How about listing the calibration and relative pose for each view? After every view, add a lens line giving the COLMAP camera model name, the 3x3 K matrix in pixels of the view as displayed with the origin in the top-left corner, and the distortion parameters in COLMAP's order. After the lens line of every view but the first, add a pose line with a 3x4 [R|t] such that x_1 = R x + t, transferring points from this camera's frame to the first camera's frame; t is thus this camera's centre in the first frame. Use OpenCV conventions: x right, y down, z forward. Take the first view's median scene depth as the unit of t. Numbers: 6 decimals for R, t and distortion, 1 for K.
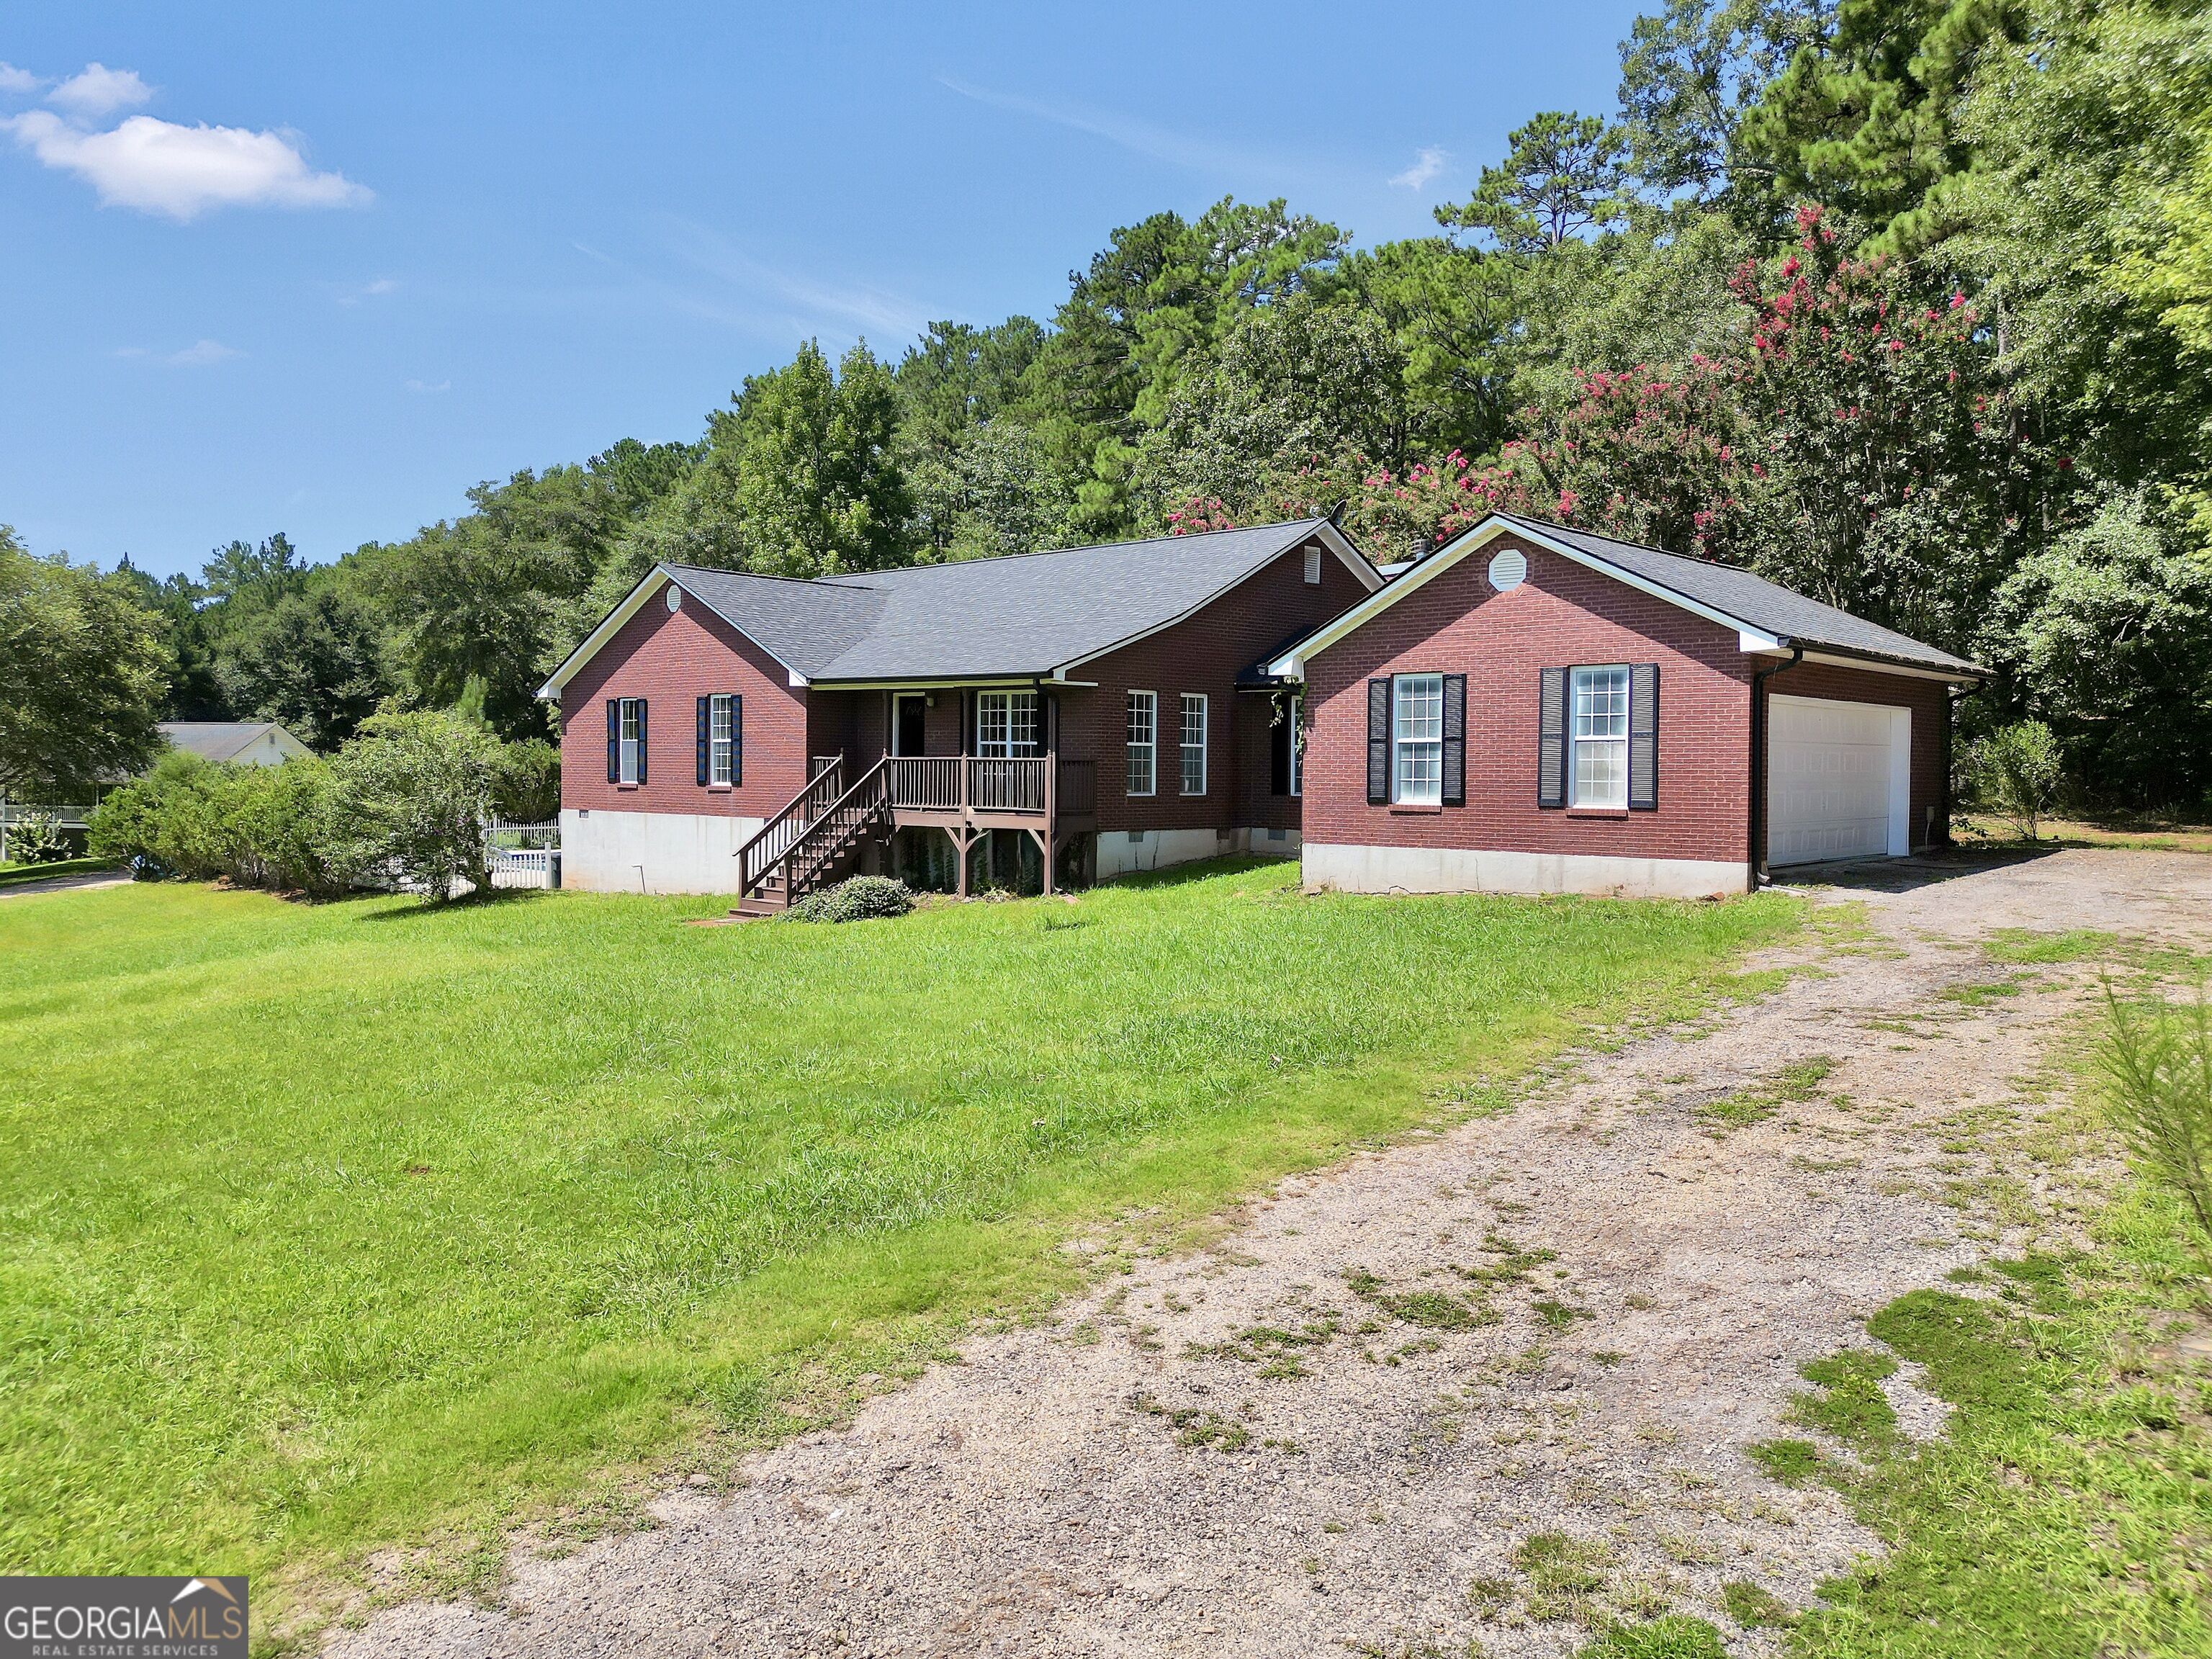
lens RADIAL K [[1546.7, 0, 1097.4], [0, 1546.7, 832.1], [0, 0, 1]] dist [0.051440, -0.045333]
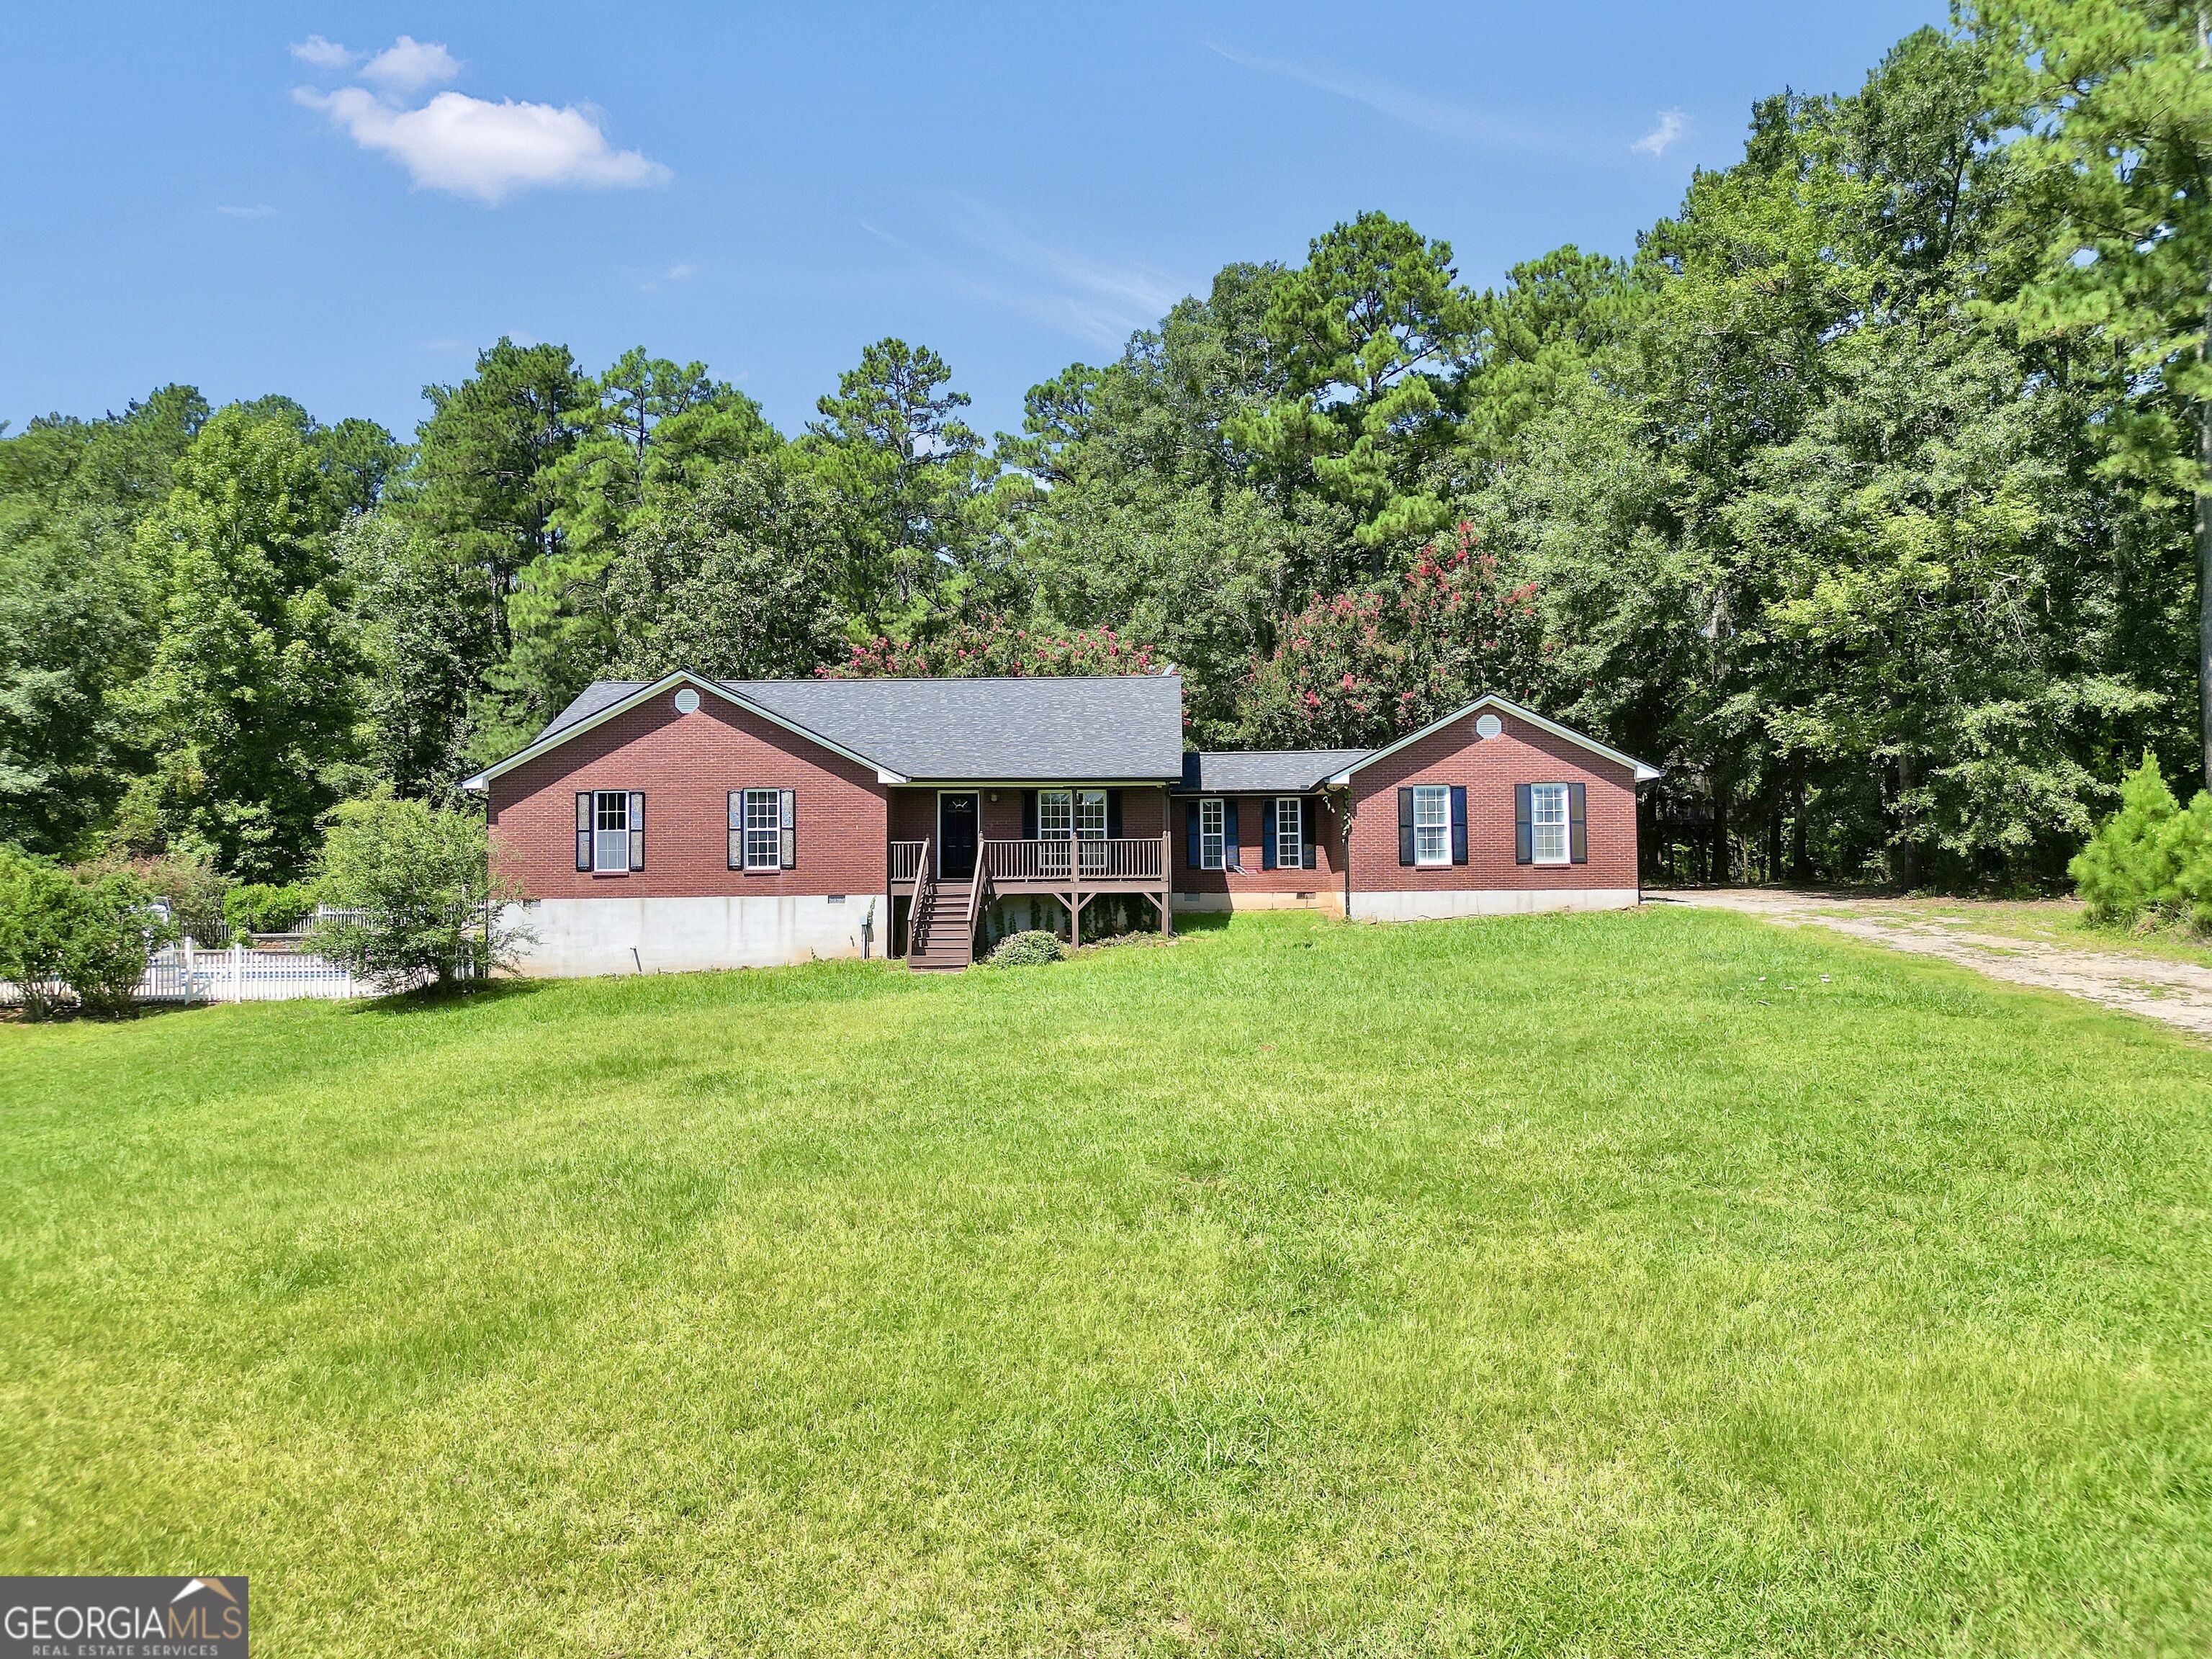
lens RADIAL K [[1546.7, 0, 1101.1], [0, 1546.7, 825.4], [0, 0, 1]] dist [0.051440, -0.045333]
pose [[0.774467, 0.008327, 0.632560, -0.945102], [0.043706, 0.996820, -0.066633, 0.029607], [-0.631103, 0.079251, 0.771640, -0.033753]]
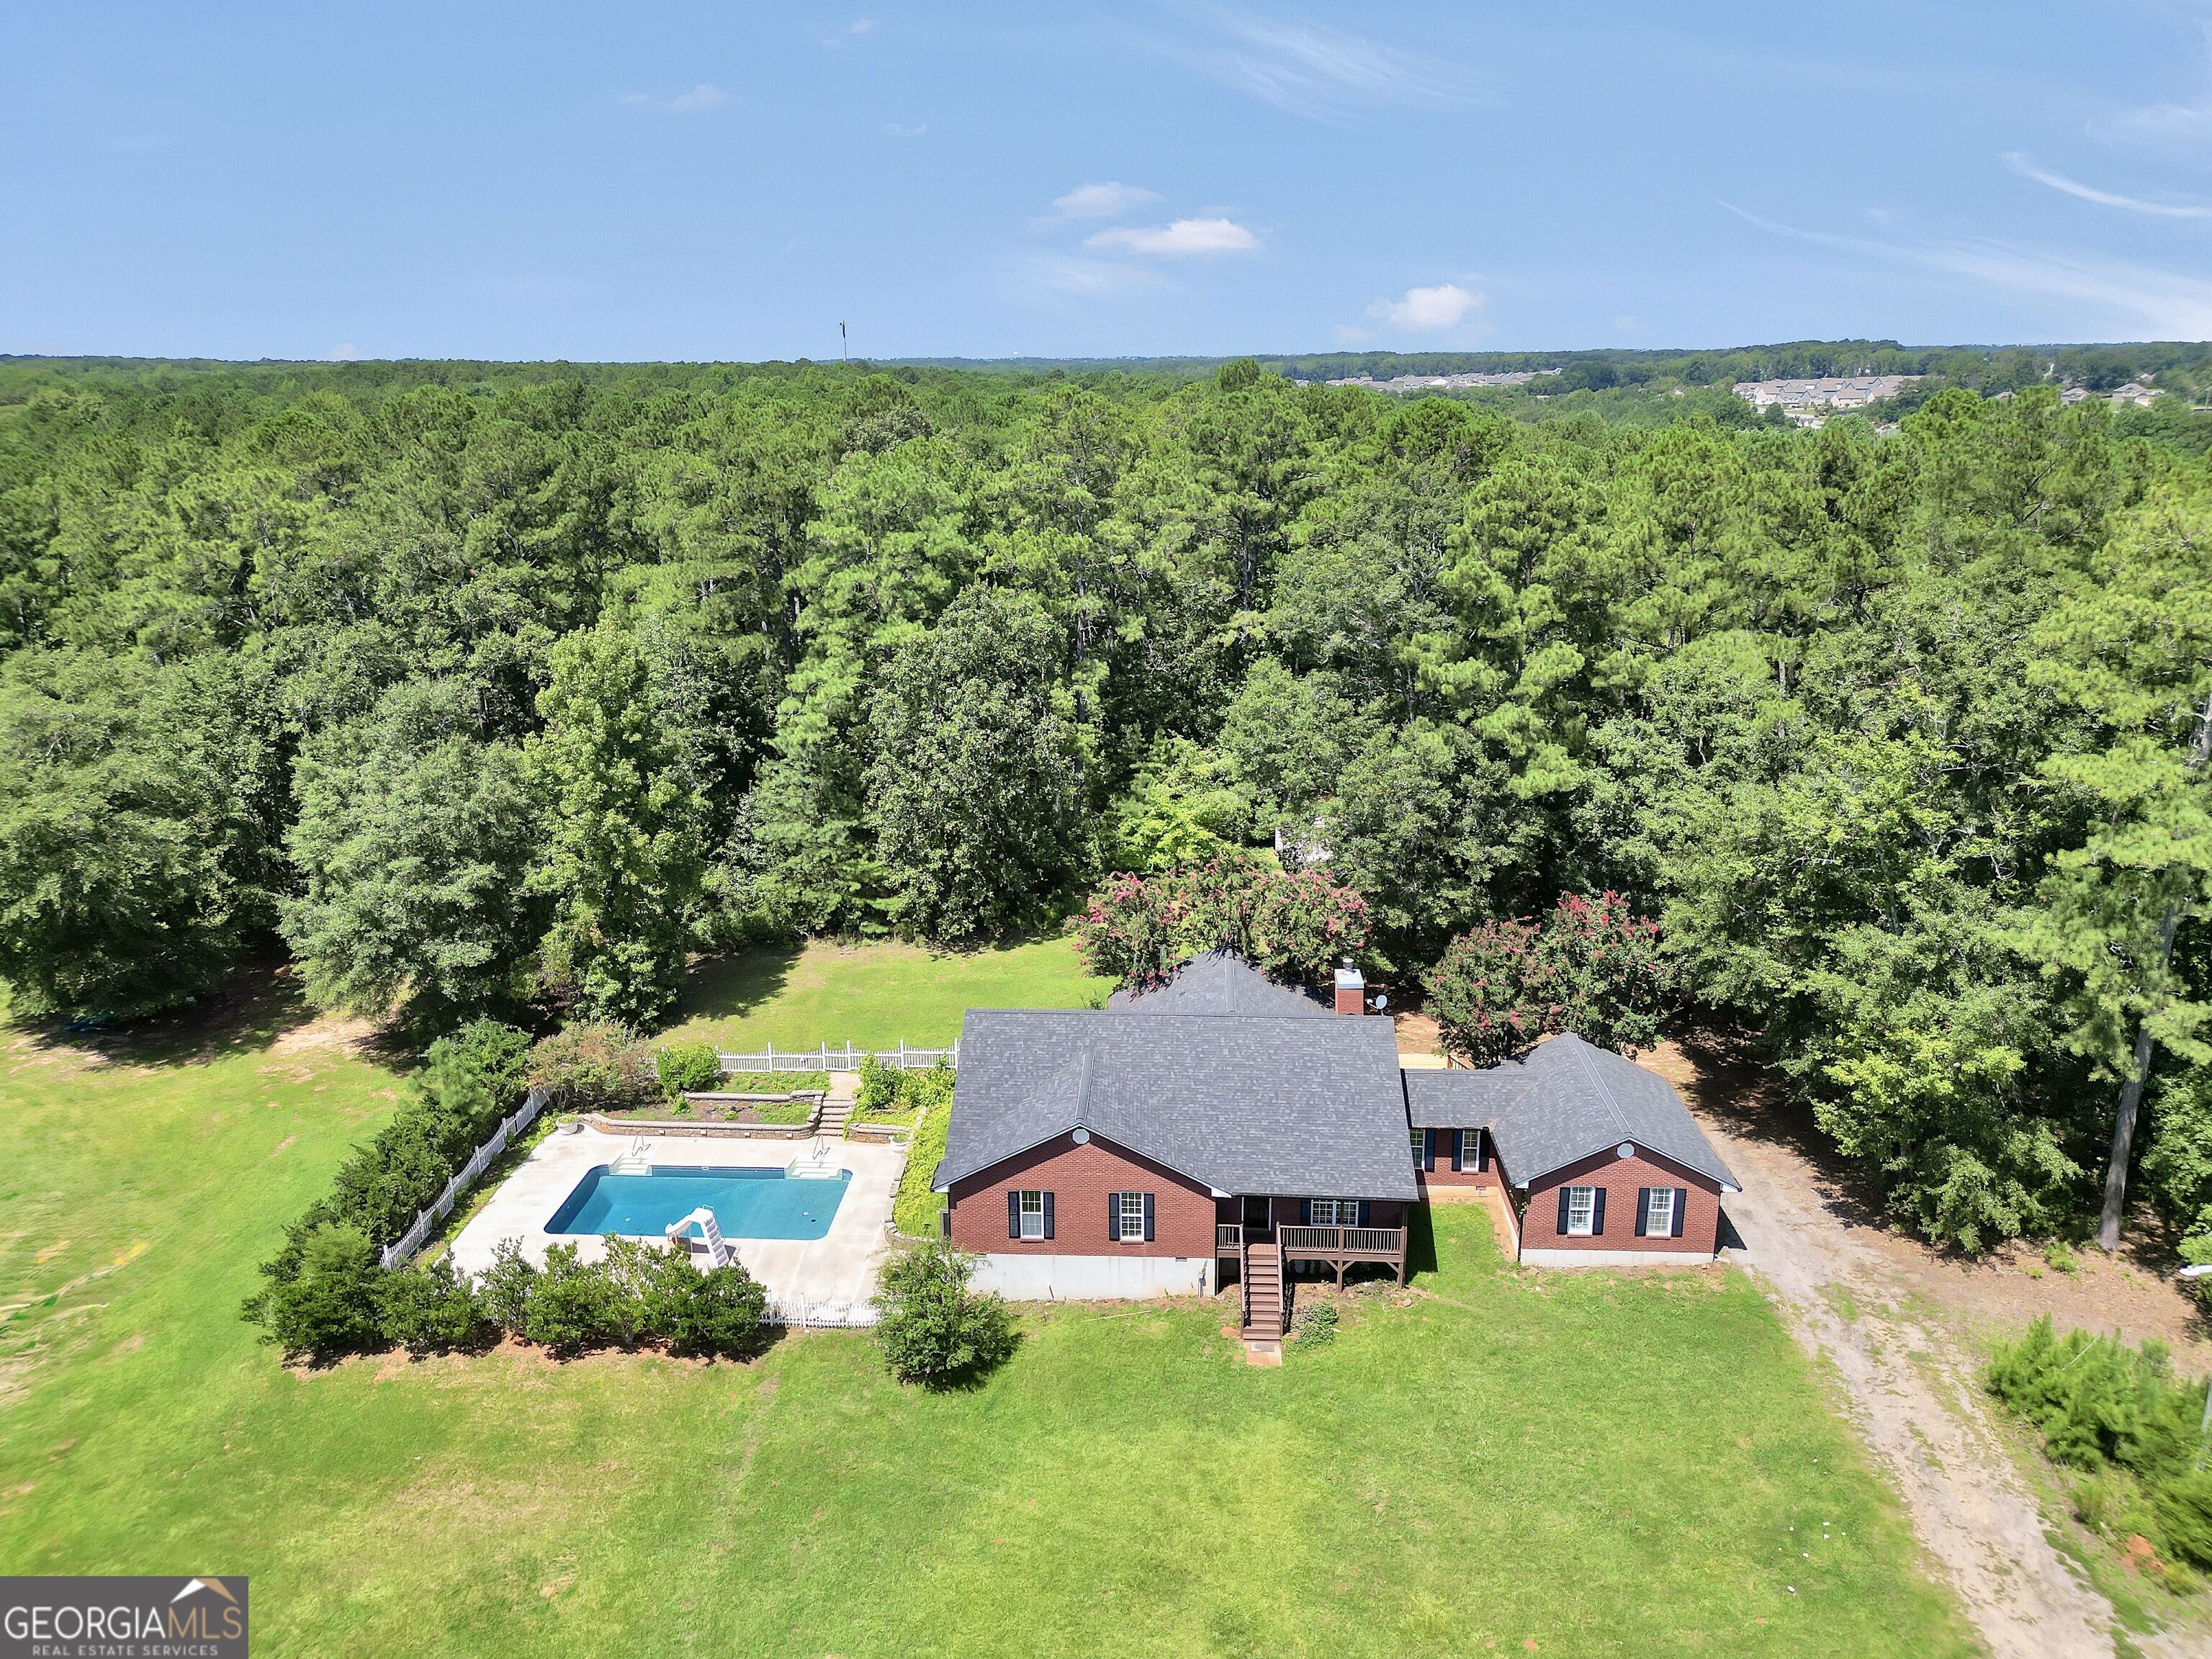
lens RADIAL K [[1546.7, 0, 1112.4], [0, 1546.7, 831.3], [0, 0, 1]] dist [0.051440, -0.045333]
pose [[0.779795, -0.186251, 0.597687, -1.473209], [0.046518, 0.969318, 0.241367, -1.082005], [-0.624304, -0.160414, 0.764534, -0.265847]]
